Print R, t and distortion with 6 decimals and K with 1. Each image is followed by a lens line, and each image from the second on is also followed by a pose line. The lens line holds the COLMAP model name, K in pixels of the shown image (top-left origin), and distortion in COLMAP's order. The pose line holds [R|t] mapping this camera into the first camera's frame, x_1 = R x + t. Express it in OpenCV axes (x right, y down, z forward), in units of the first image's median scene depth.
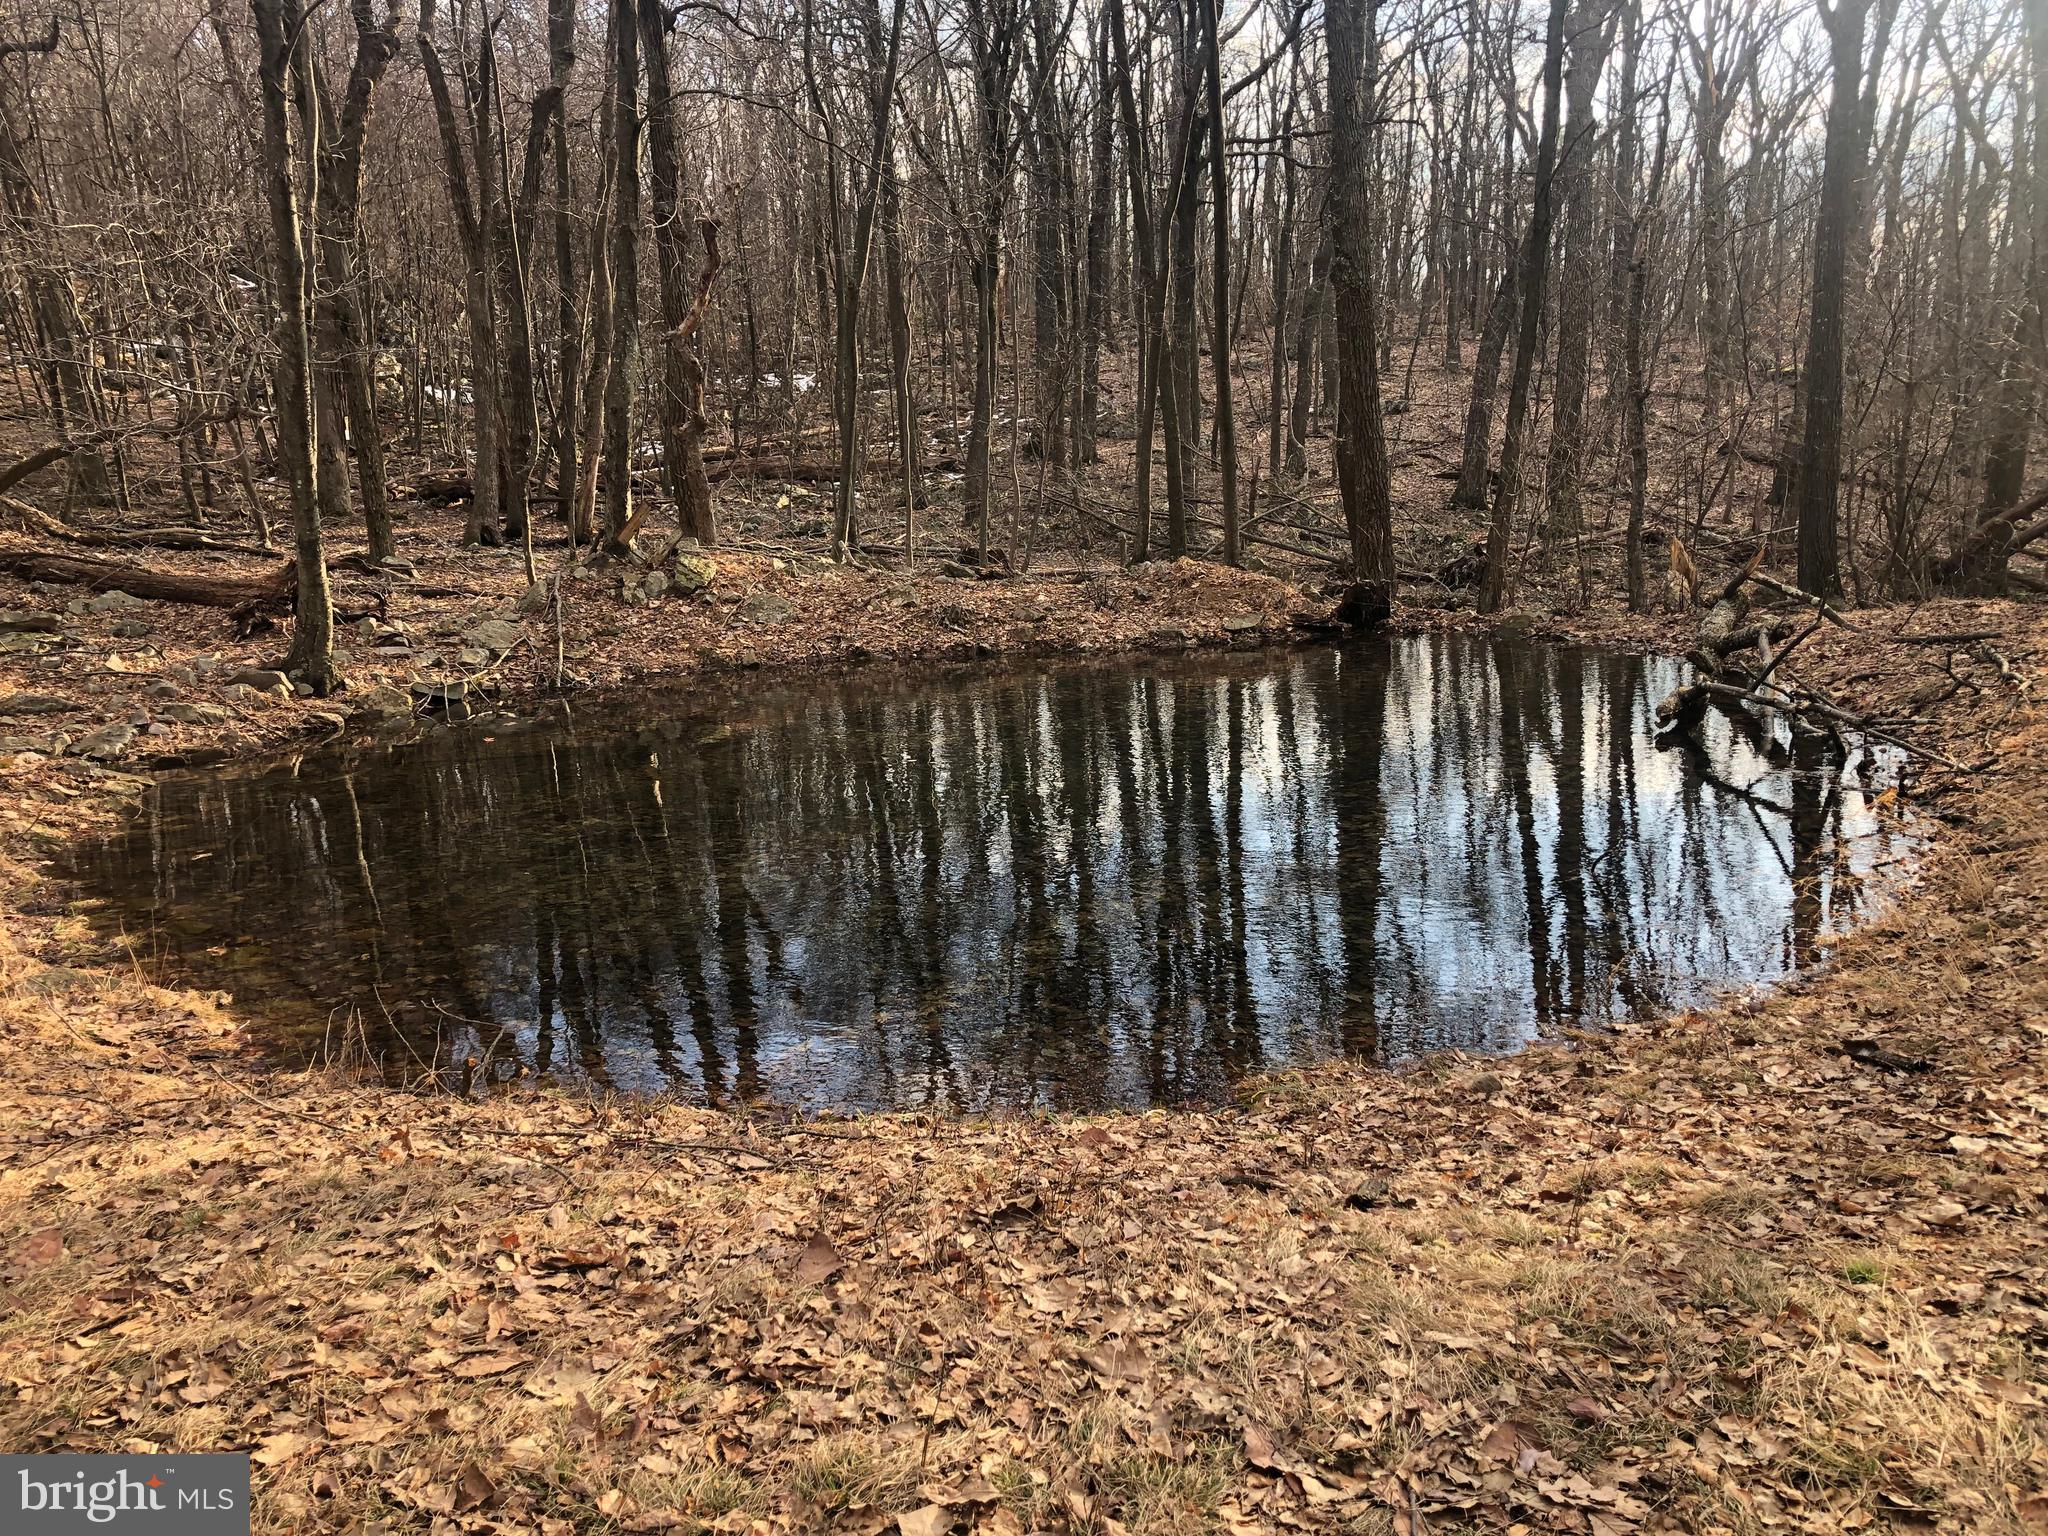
lens RADIAL K [[1664.3, 0, 1024.7], [0, 1664.3, 767.3], [0, 0, 1]] dist [-0.007971, -0.005261]
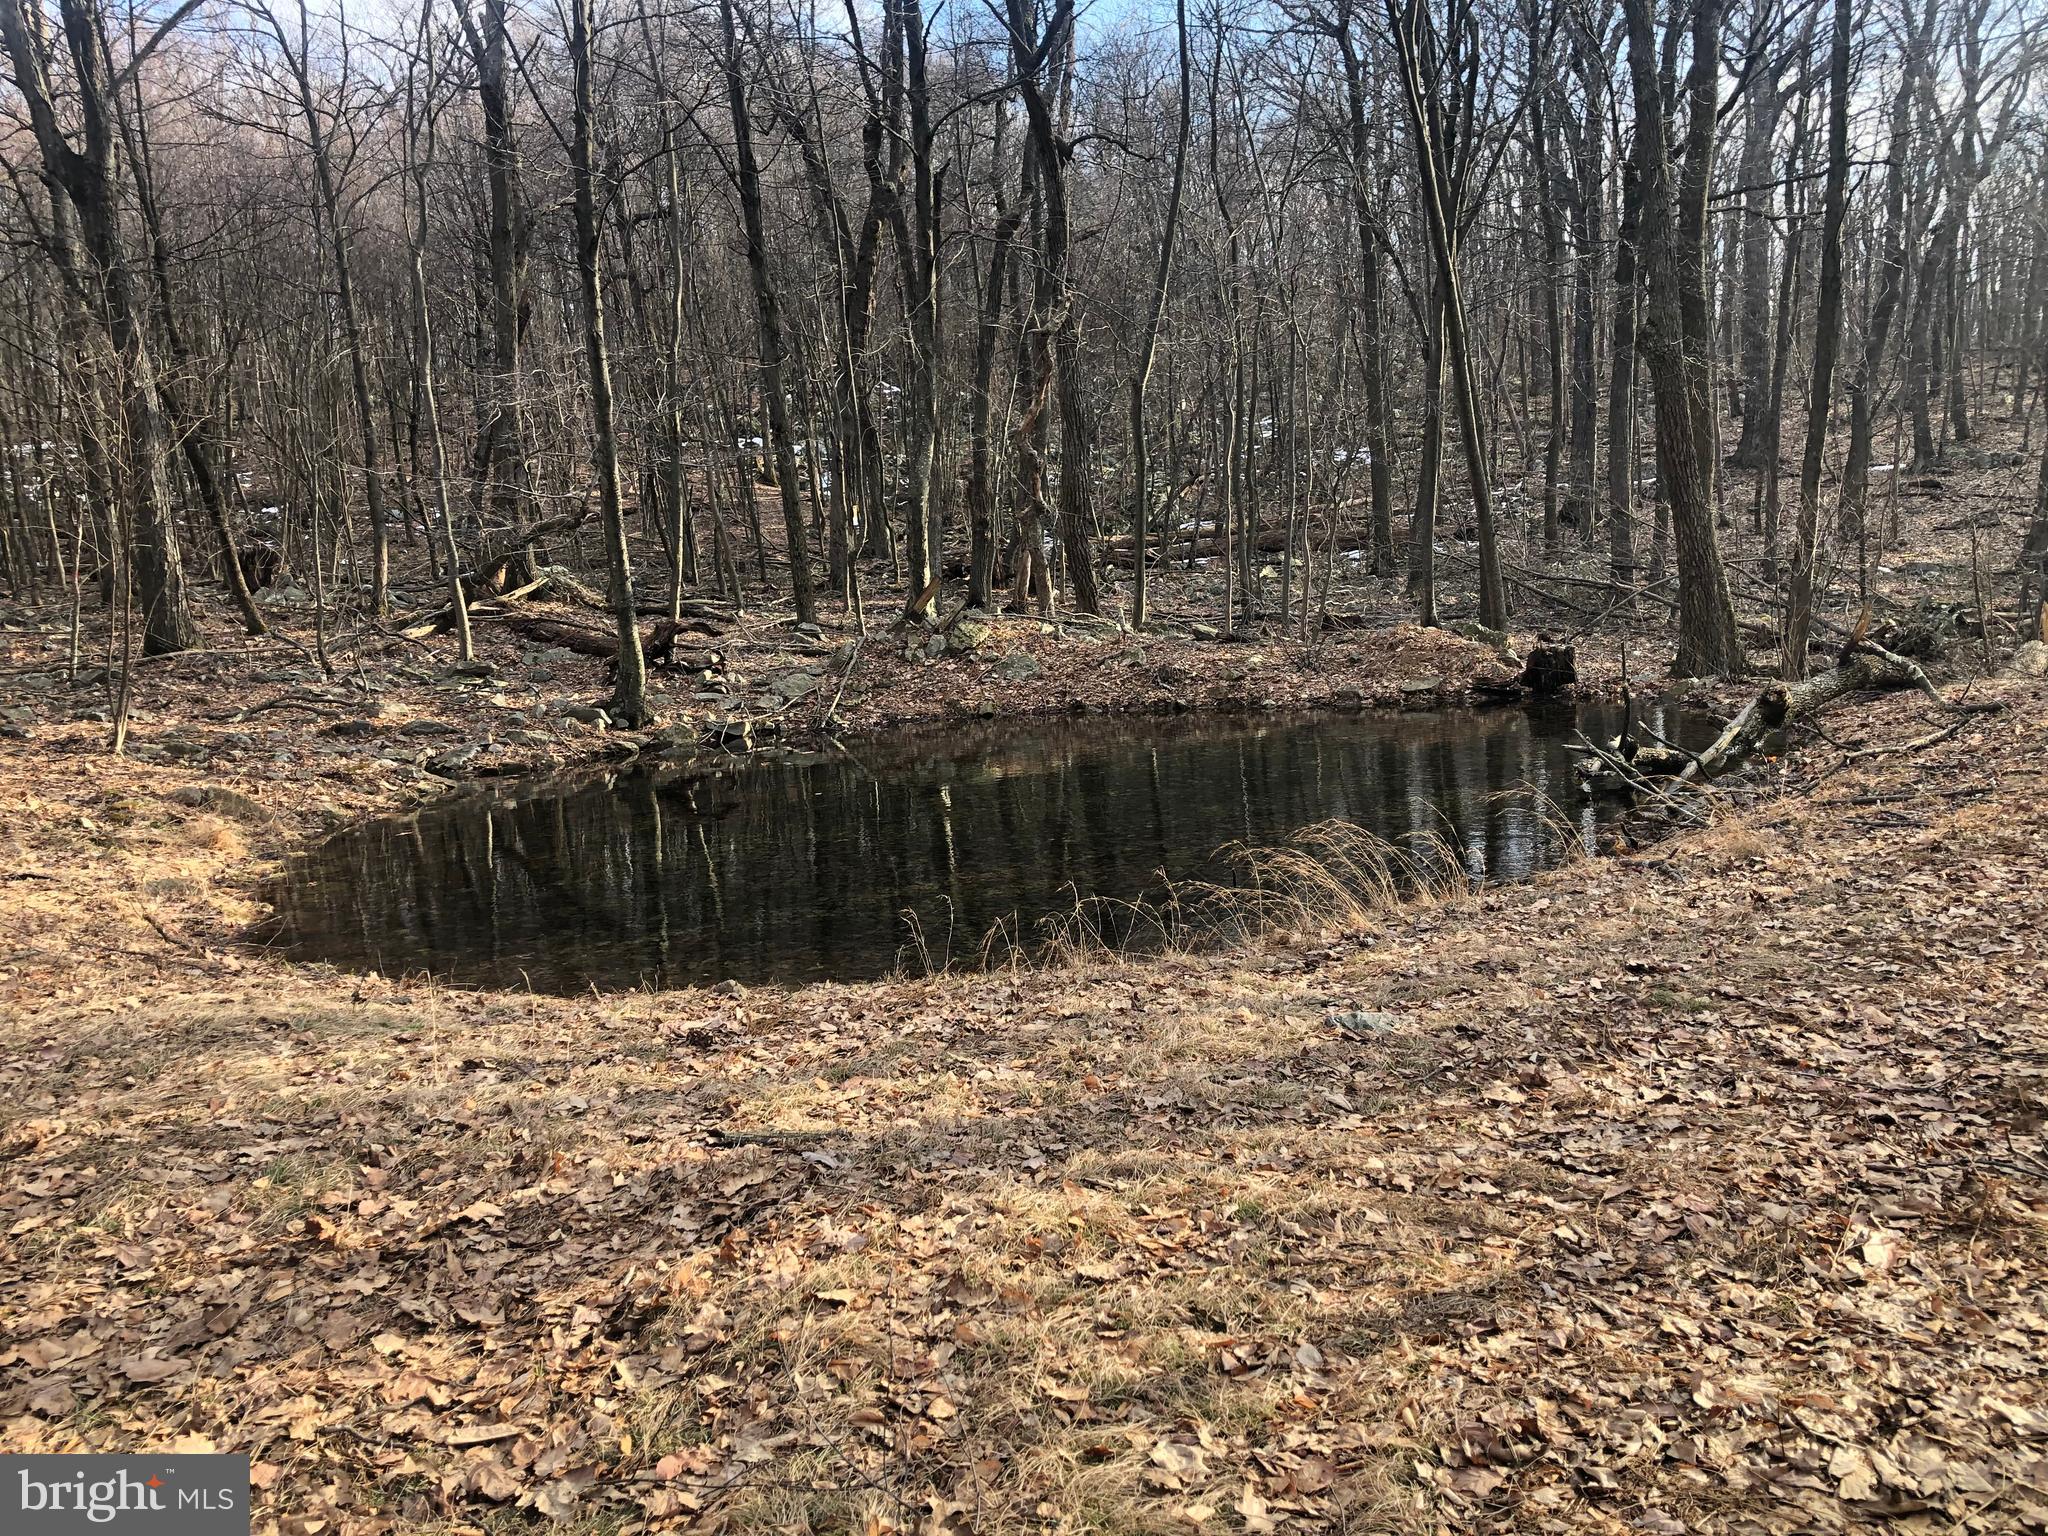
lens RADIAL K [[1664.3, 0, 1023.1], [0, 1664.3, 765.3], [0, 0, 1]] dist [-0.007971, -0.005261]
pose [[0.938277, 0.031508, -0.344447, 0.274336], [-0.046192, 0.998336, -0.034505, 0.014015], [0.342787, 0.048286, 0.938171, -0.090415]]
